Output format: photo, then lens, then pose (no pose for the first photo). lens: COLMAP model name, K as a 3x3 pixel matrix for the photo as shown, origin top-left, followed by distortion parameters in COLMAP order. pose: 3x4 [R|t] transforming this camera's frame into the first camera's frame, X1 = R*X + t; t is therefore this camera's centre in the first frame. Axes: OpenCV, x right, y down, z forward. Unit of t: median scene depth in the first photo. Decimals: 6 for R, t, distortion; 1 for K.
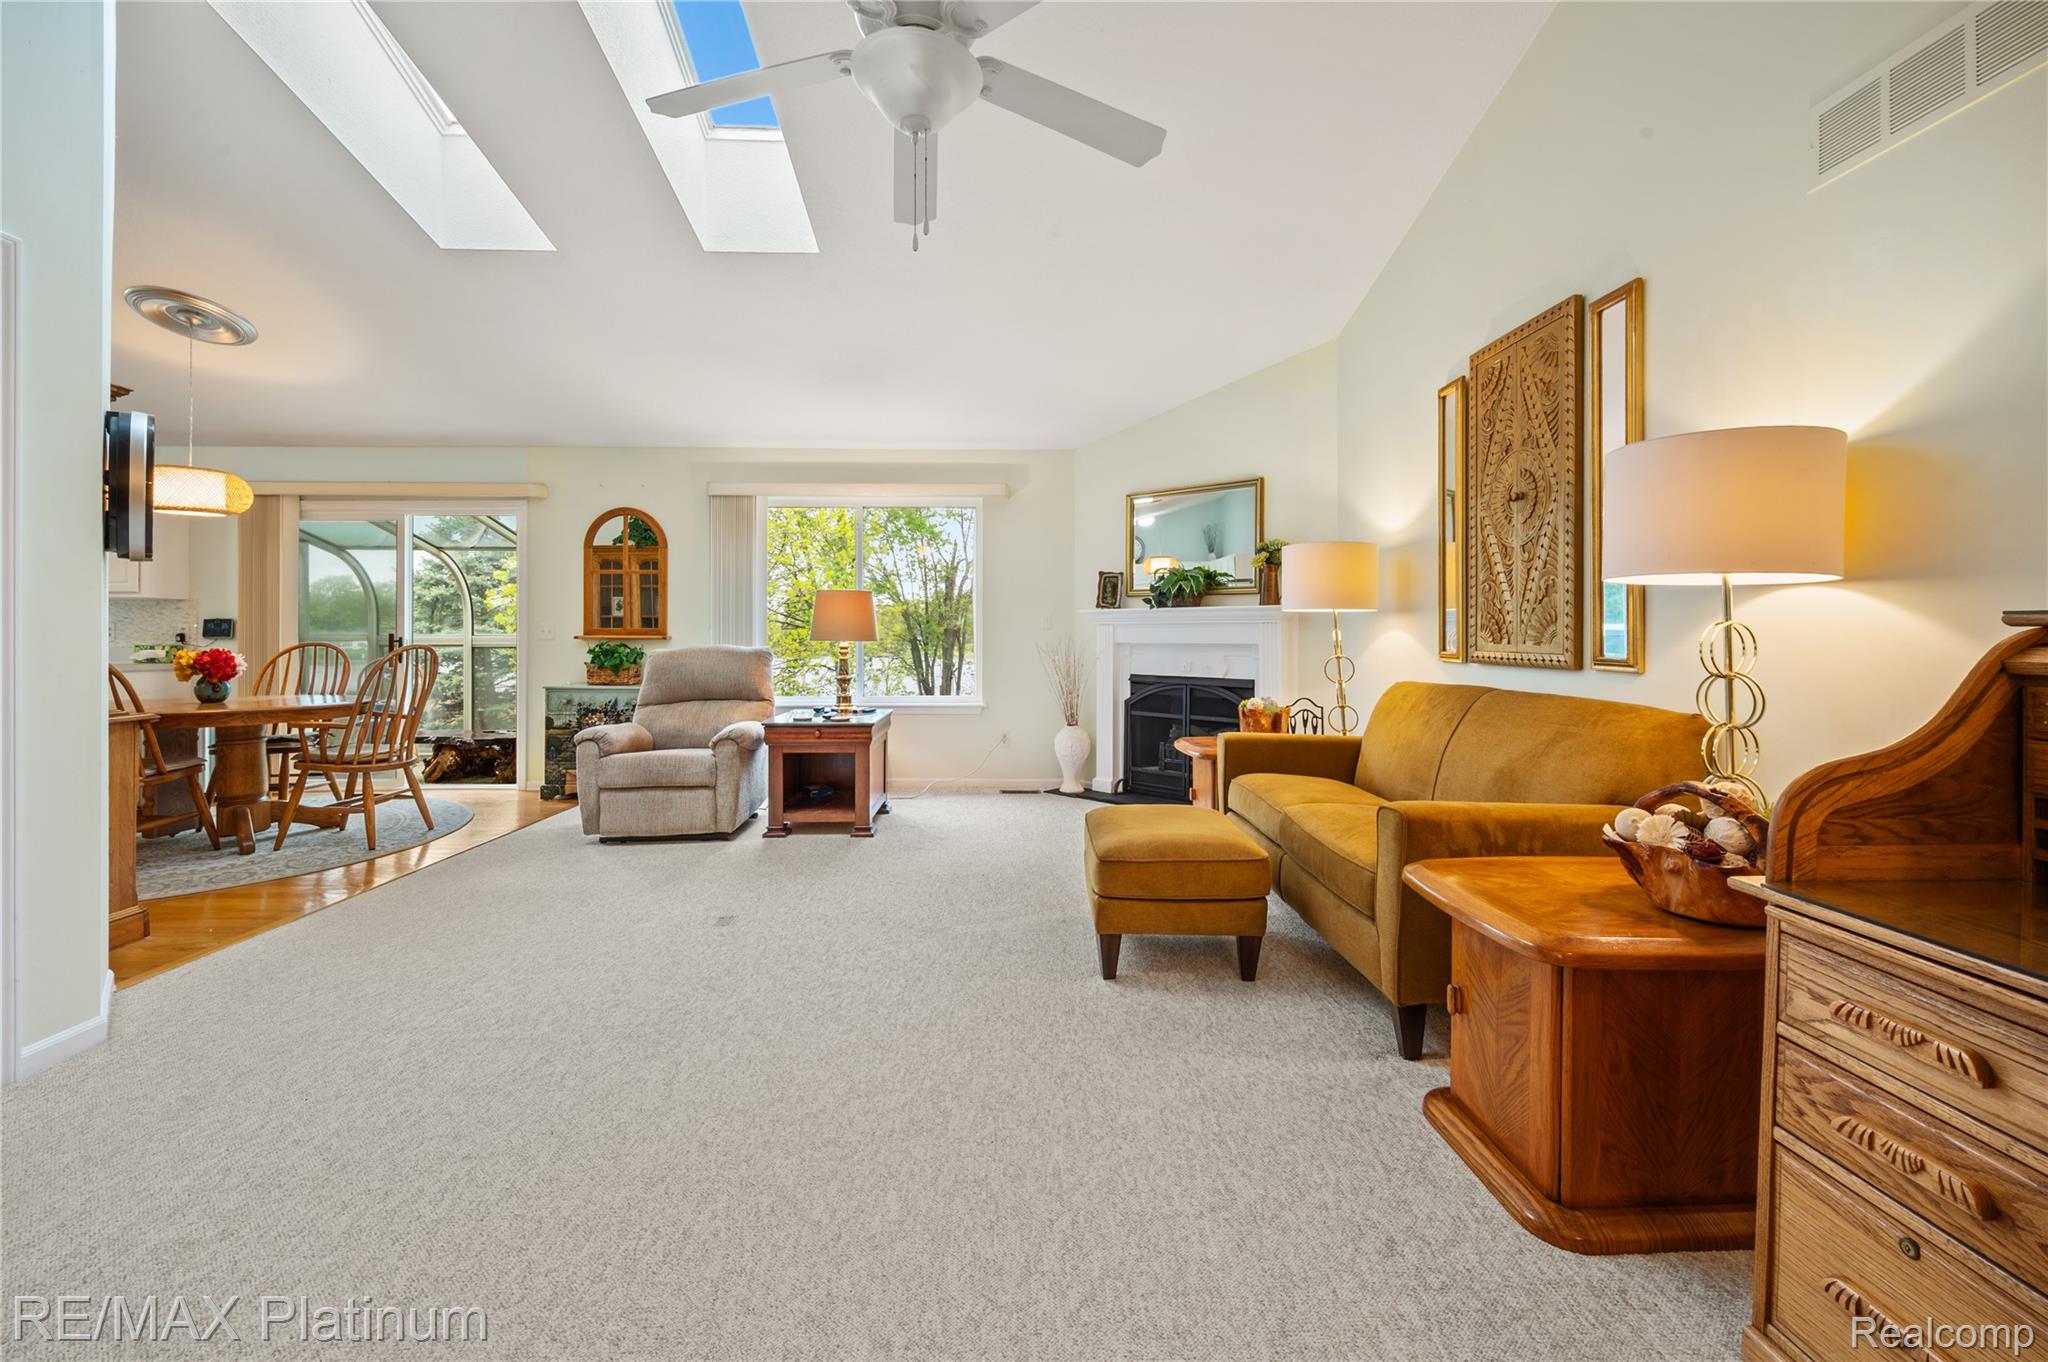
lens RADIAL K [[829.5, 0, 1031.5], [0, 829.5, 636.5], [0, 0, 1]] dist [-0.000863, -0.000035]
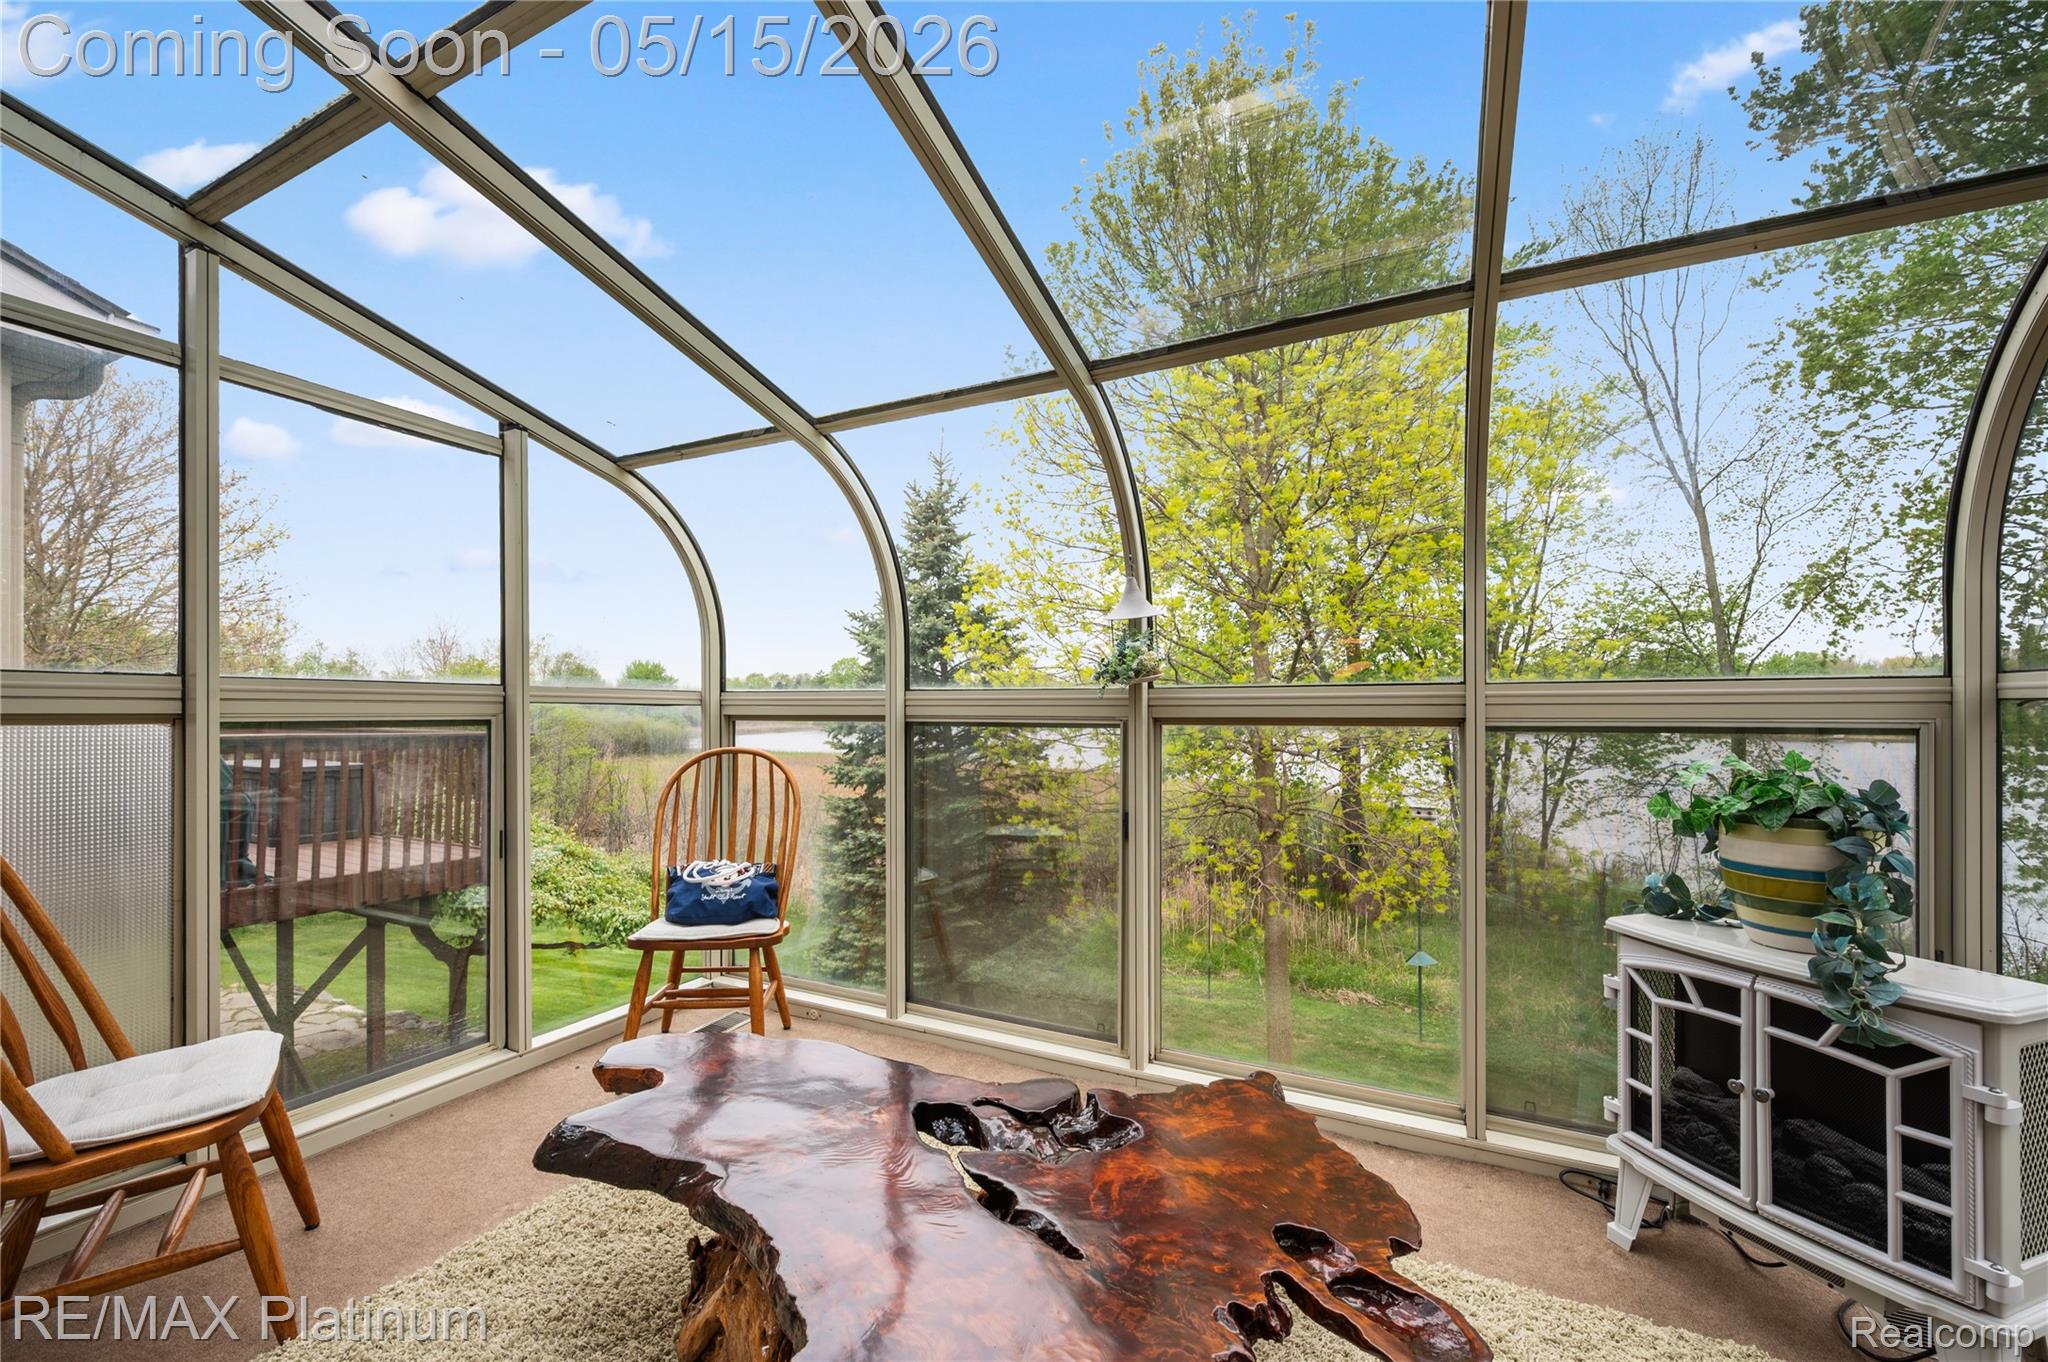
lens RADIAL K [[834.8, 0, 1022.5], [0, 834.8, 709.9], [0, 0, 1]] dist [-0.000380, 0.000277]
pose [[0.880941, 0.002724, -0.473218, -0.914179], [-0.000691, 0.999990, 0.004469, 0.011547], [0.473226, -0.003610, 0.880934, 1.407351]]
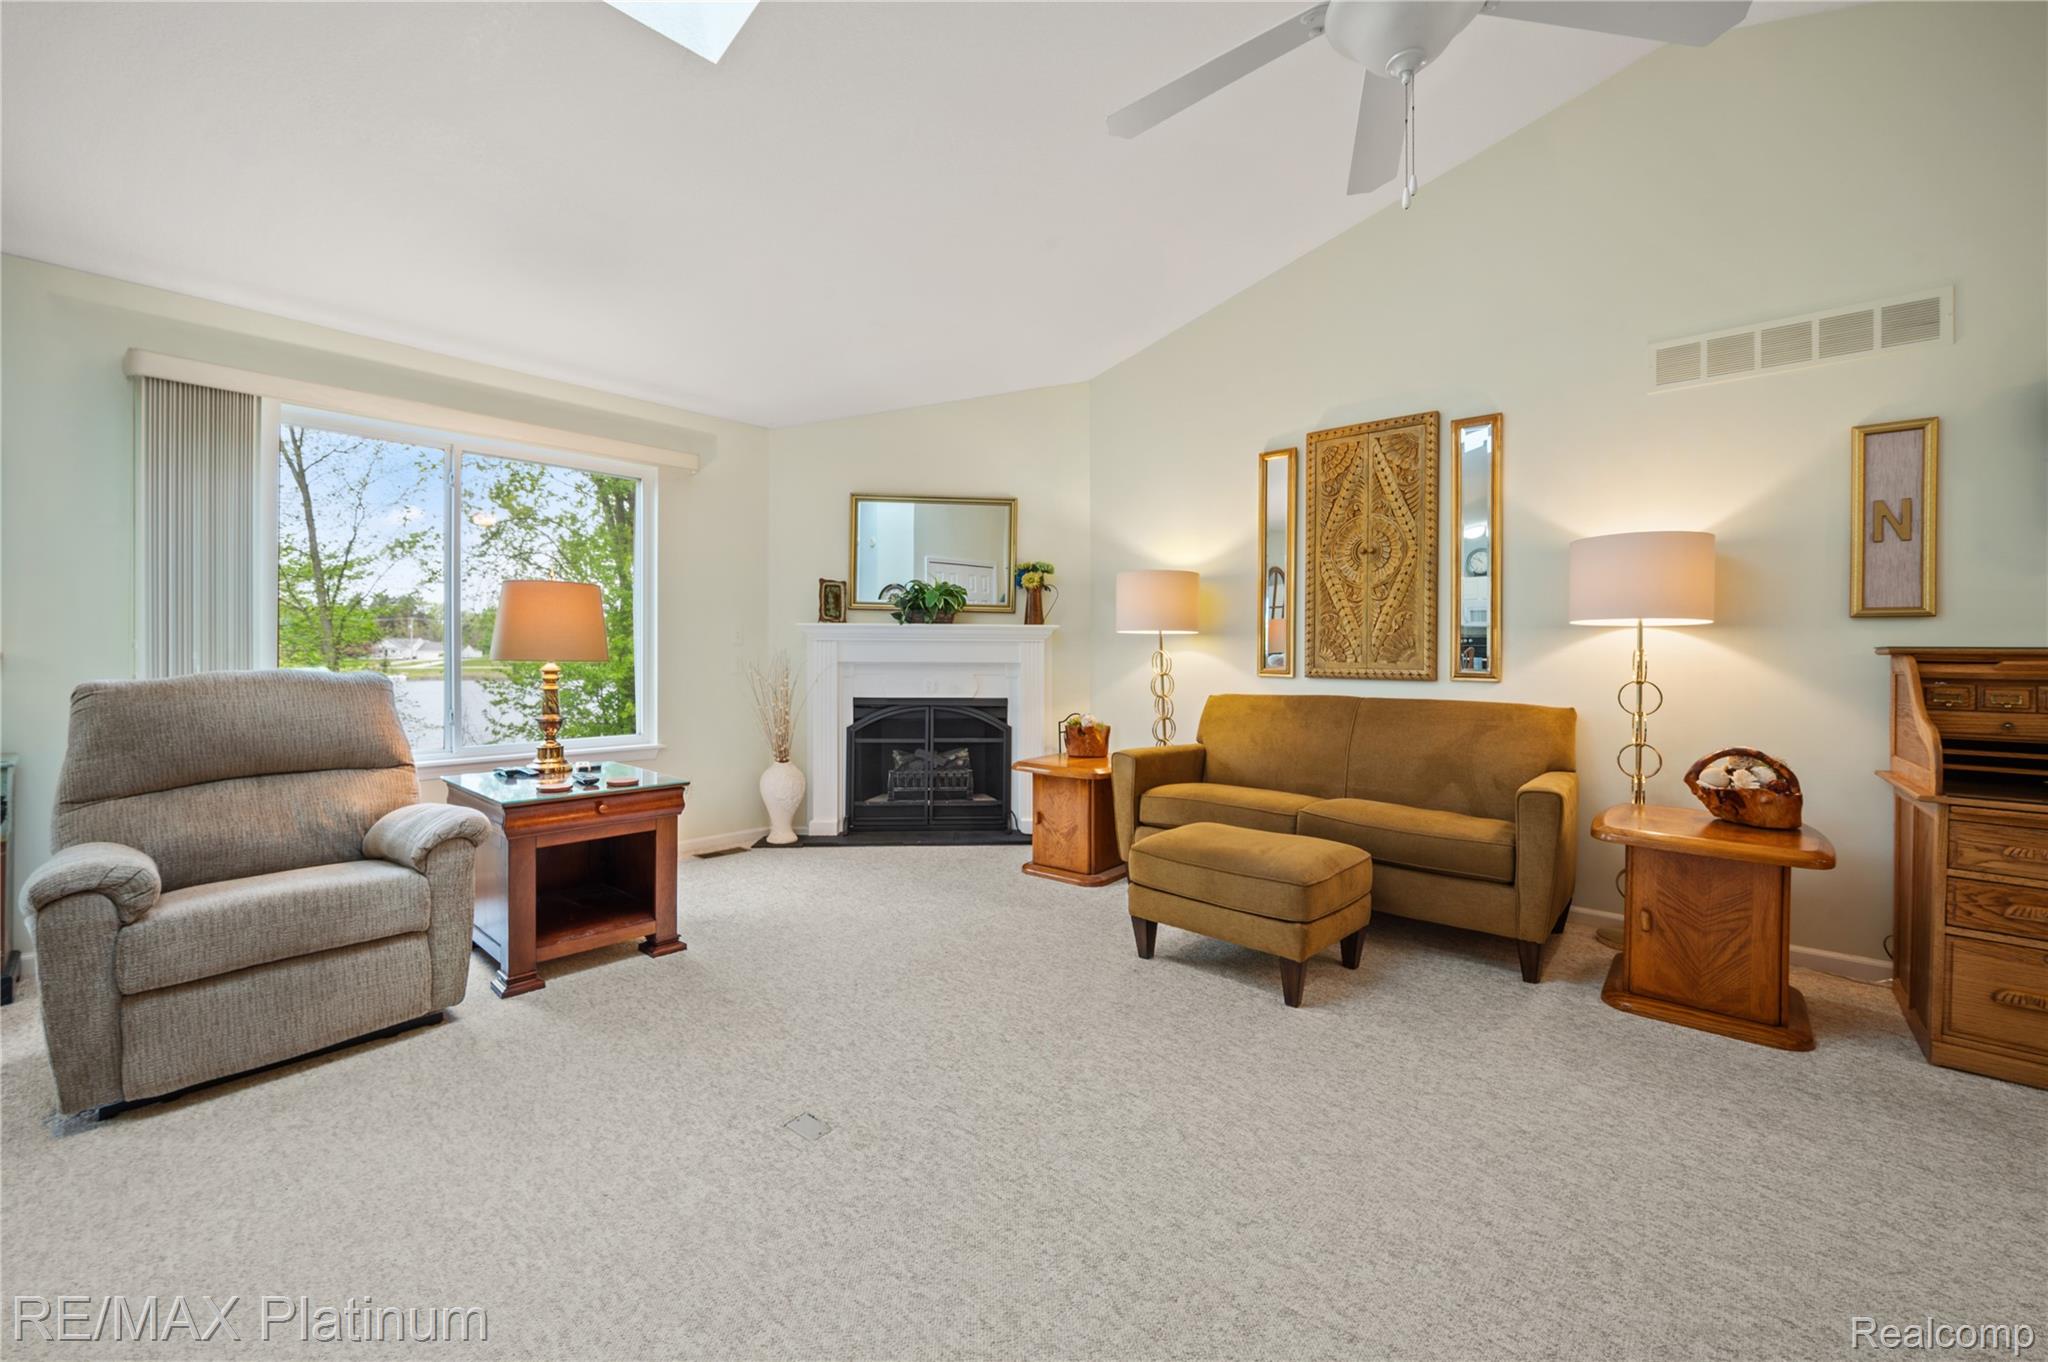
lens RADIAL K [[821.5, 0, 1024.7], [0, 821.5, 656.4], [0, 0, 1]] dist [-0.001373, -0.000170]
pose [[0.684734, 0.000271, 0.728793, -0.525904], [-0.003327, 0.999991, 0.002755, -0.001638], [-0.728786, -0.004311, 0.684728, 0.358984]]
